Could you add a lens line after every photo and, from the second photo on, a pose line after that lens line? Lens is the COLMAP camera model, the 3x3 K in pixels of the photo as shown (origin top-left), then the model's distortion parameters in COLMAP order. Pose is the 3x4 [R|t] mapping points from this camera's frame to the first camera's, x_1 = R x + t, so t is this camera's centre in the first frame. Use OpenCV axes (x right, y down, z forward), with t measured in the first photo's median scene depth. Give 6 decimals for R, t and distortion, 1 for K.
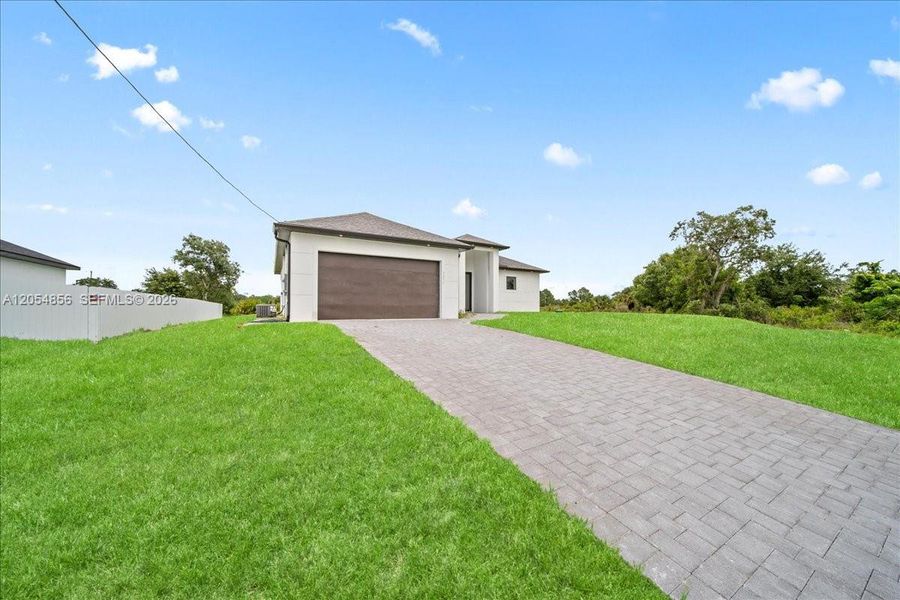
lens RADIAL K [[316.9, 0, 455.1], [0, 316.9, 299.5], [0, 0, 1]] dist [-0.013057, -0.000046]
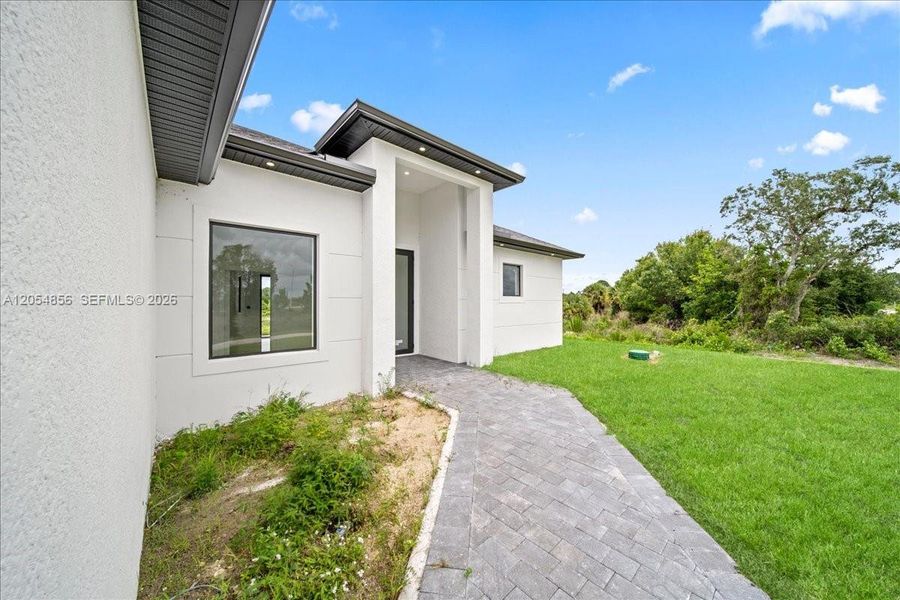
lens RADIAL K [[316.9, 0, 455.1], [0, 316.9, 299.5], [0, 0, 1]] dist [-0.013057, -0.000046]
pose [[0.983360, 0.000144, 0.181667, 0.032134], [-0.003224, 0.999856, 0.016659, -0.034007], [-0.181638, -0.016967, 0.983219, 0.610503]]
